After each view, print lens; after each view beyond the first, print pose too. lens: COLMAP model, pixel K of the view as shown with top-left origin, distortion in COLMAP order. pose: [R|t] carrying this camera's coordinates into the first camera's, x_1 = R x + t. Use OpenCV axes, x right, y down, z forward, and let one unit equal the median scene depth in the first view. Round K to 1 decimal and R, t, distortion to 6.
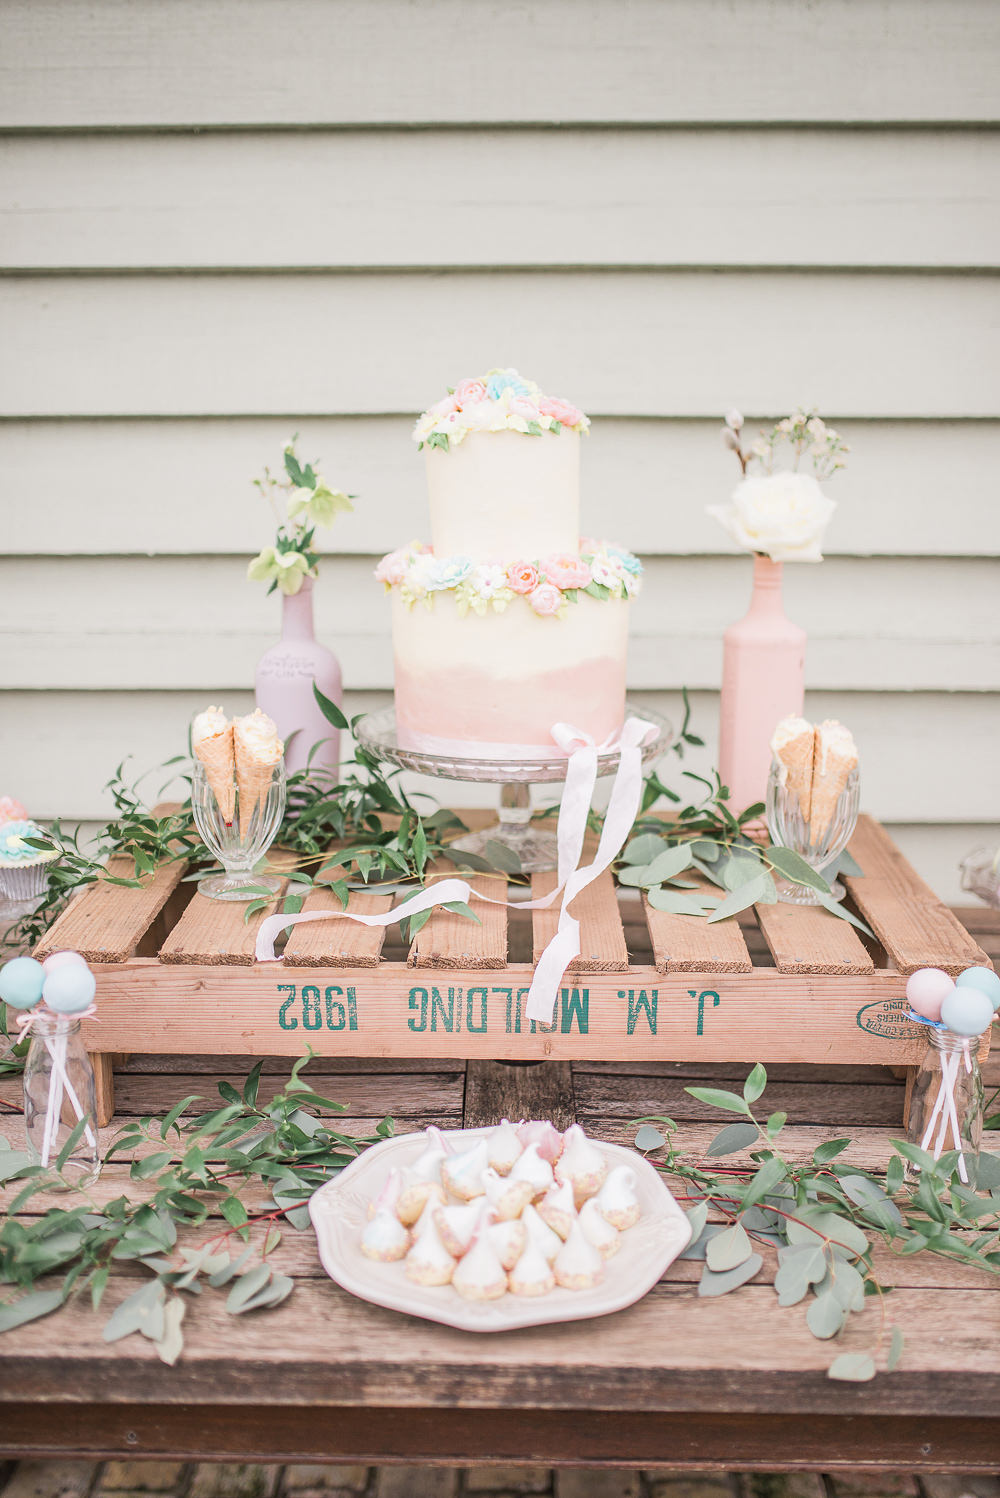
lens RADIAL K [[1589.0, 0, 524.4], [0, 1589.0, 747.3], [0, 0, 1]] dist [-0.107098, 0.187601]
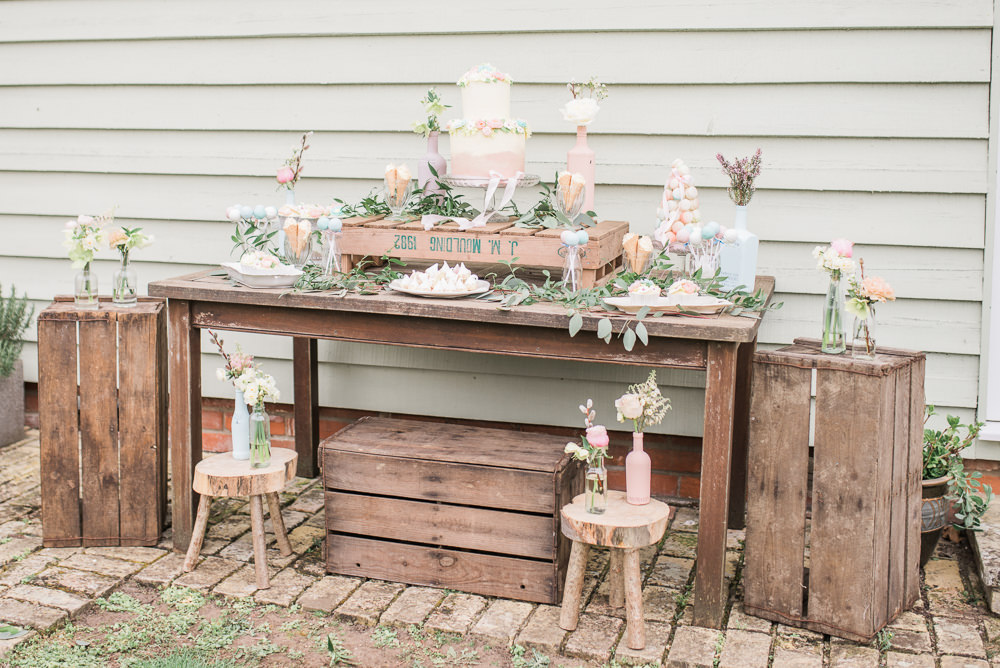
lens RADIAL K [[1261.1, 0, 496.2], [0, 1261.1, 235.4], [0, 0, 1]] dist [-0.063948, 0.014101]
pose [[0.959307, 0.035760, -0.280093, 0.755738], [-0.071267, 0.990497, -0.117629, 0.418523], [0.273225, 0.132804, 0.952739, -1.428317]]
